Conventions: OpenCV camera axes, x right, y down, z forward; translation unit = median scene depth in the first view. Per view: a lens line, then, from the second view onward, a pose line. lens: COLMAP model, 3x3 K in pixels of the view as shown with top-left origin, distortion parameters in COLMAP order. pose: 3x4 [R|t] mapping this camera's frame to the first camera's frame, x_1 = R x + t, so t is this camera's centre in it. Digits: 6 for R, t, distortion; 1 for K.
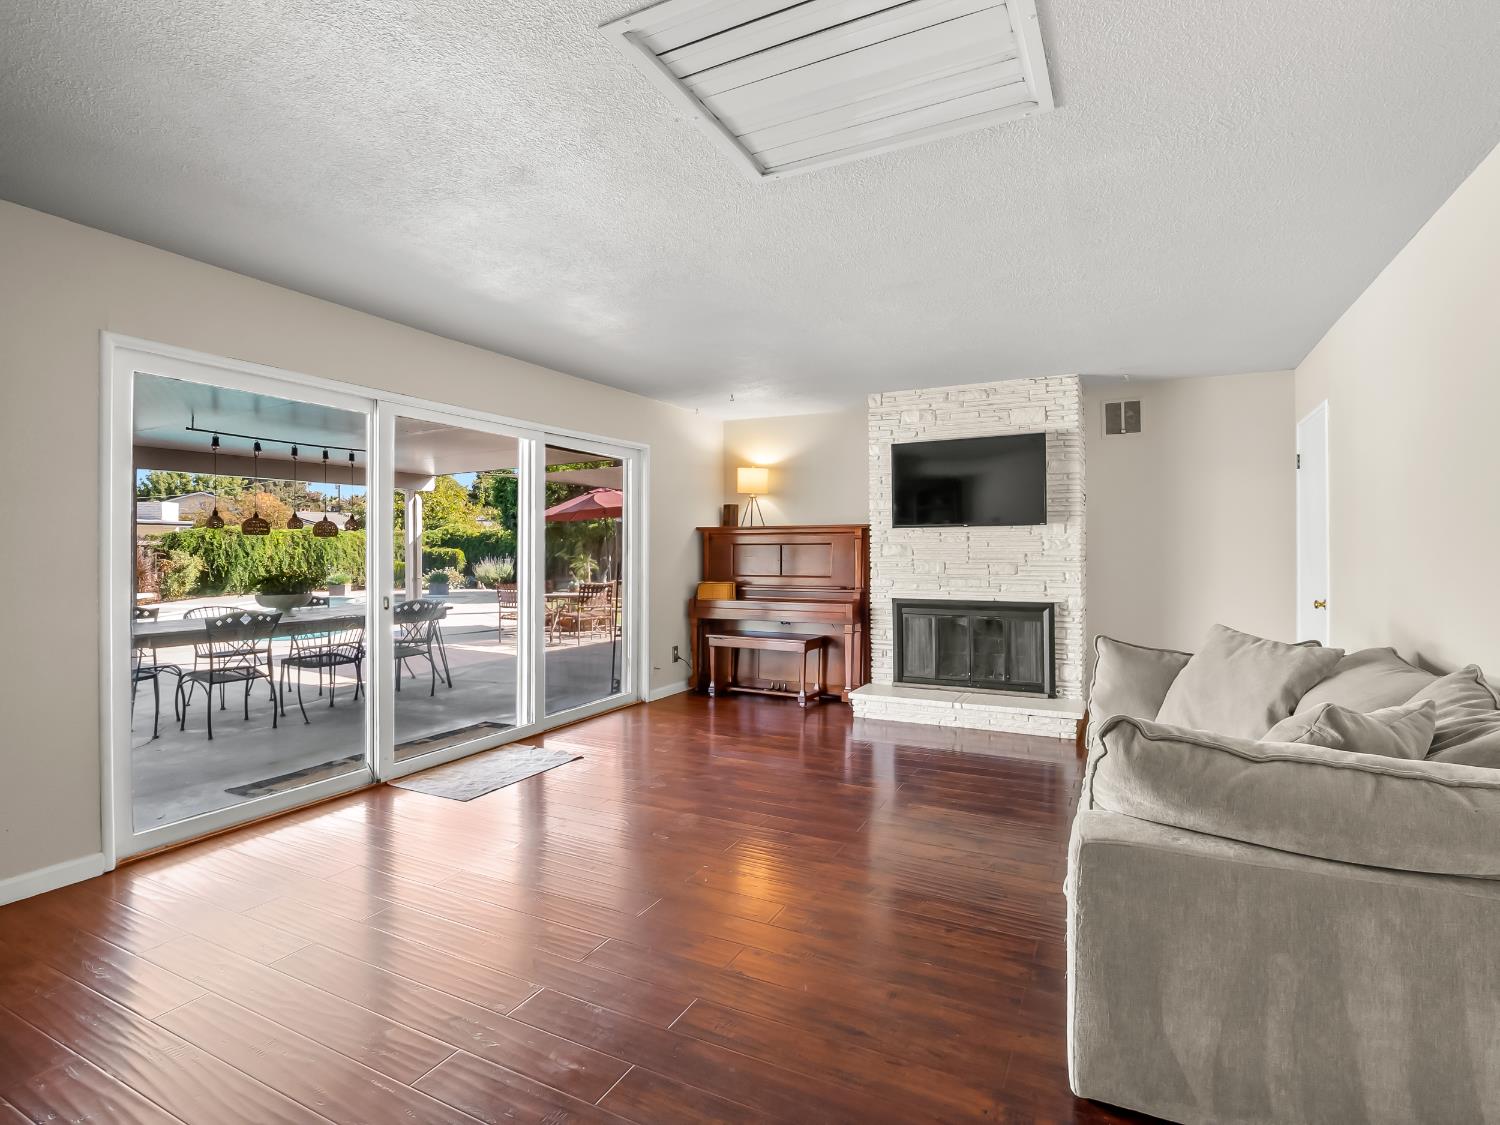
lens RADIAL K [[752.2, 0, 761.8], [0, 752.2, 542.3], [0, 0, 1]] dist [-0.000276, -0.000578]
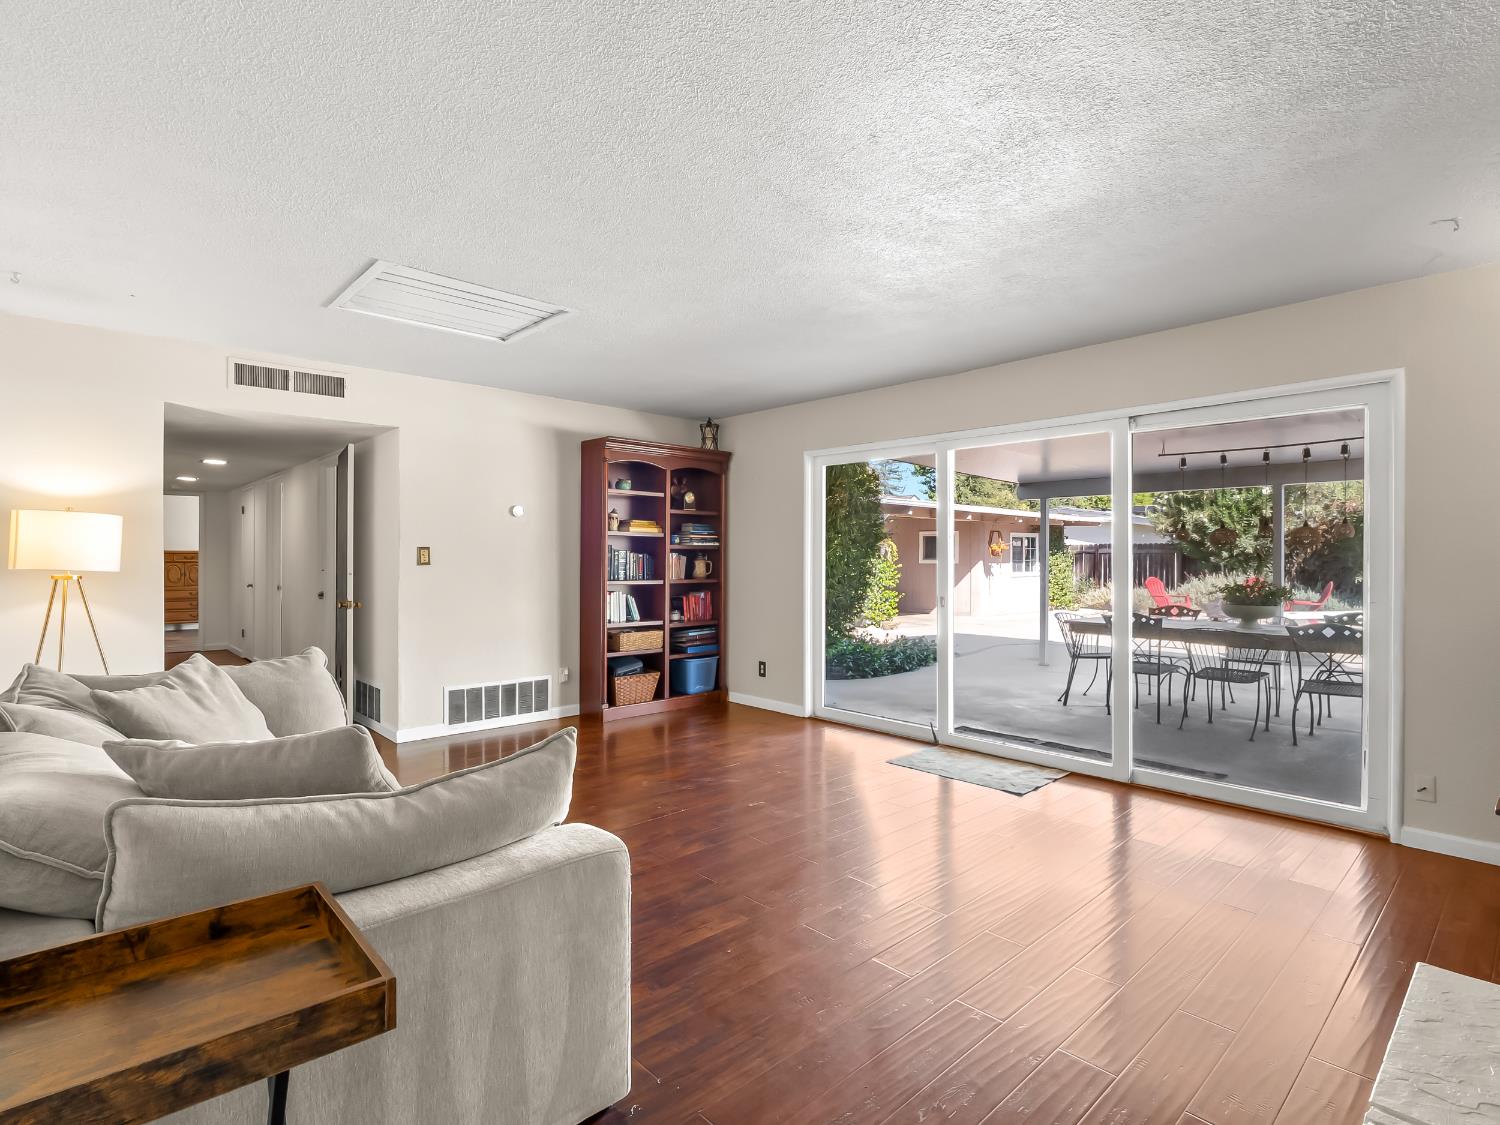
lens RADIAL K [[758.5, 0, 760.2], [0, 758.5, 558.9], [0, 0, 1]] dist [-0.001031, -0.001142]
pose [[-0.343408, 0.004803, -0.939174, 0.161390], [0.004701, 0.999983, 0.003395, 0.001330], [0.939175, -0.003249, -0.343425, 0.238150]]
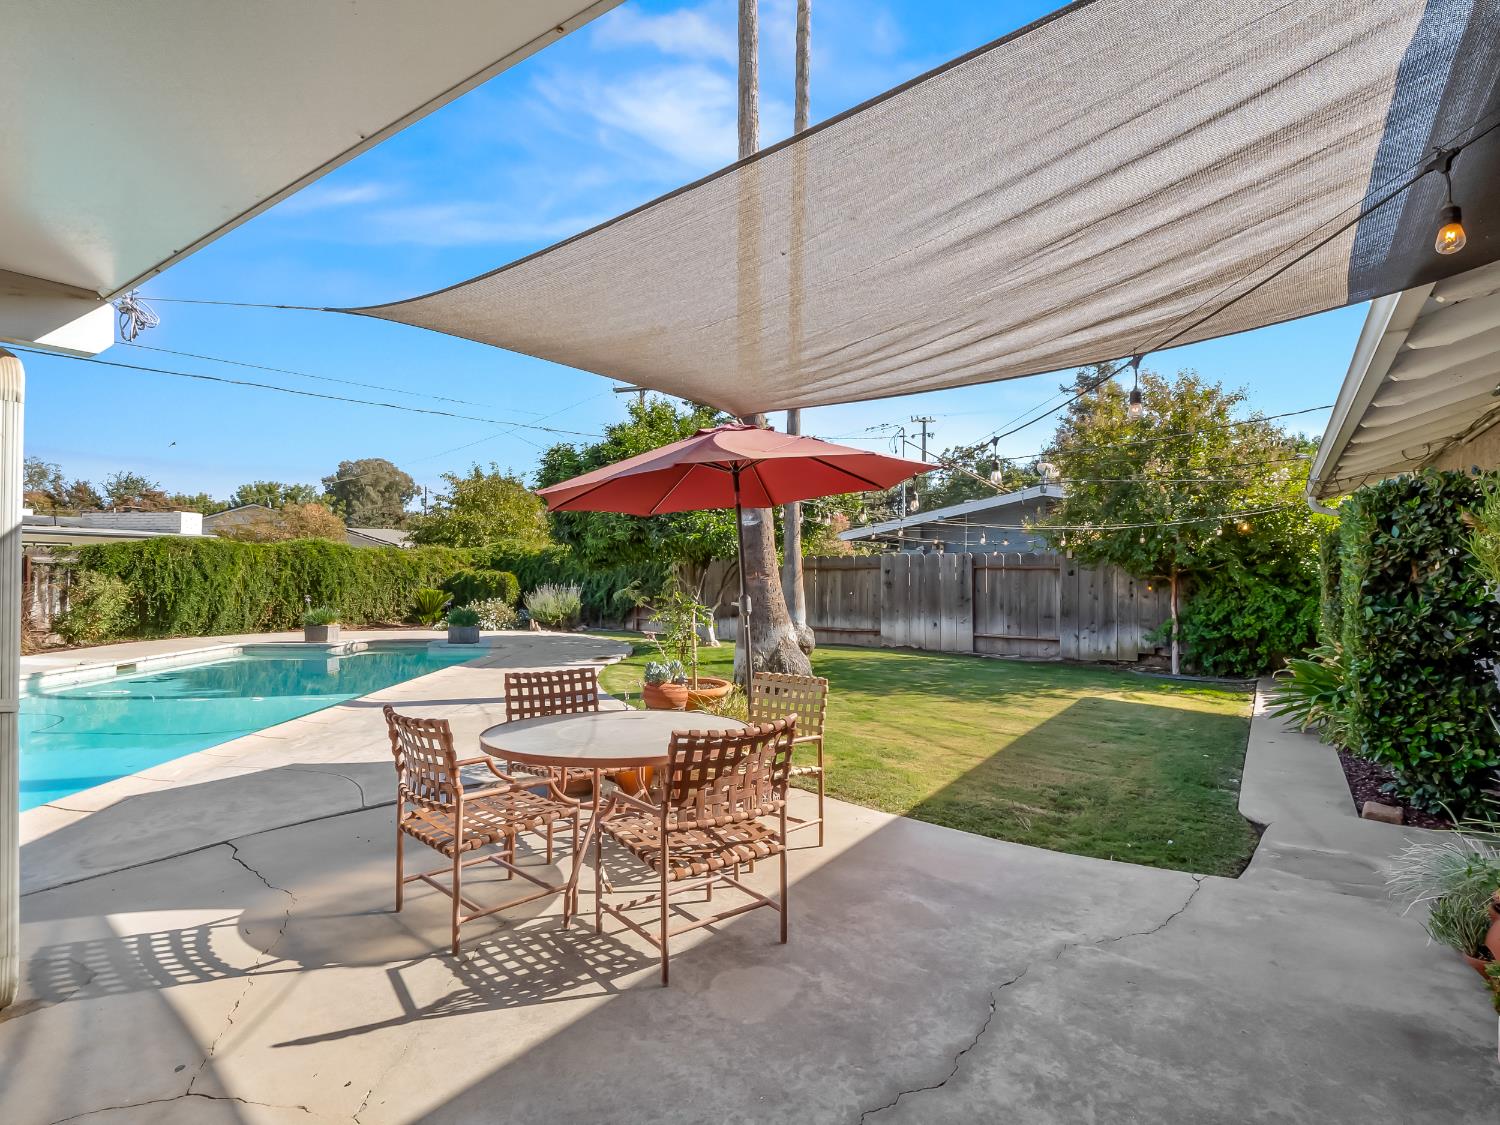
lens RADIAL K [[767.8, 0, 759.8], [0, 767.8, 550.8], [0, 0, 1]] dist [-0.006026, -0.002040]
pose [[0.992152, 0.006607, -0.124865, -0.092753], [-0.009073, 0.999775, -0.019194, 0.000121], [0.124710, 0.020176, 0.991988, 0.380166]]
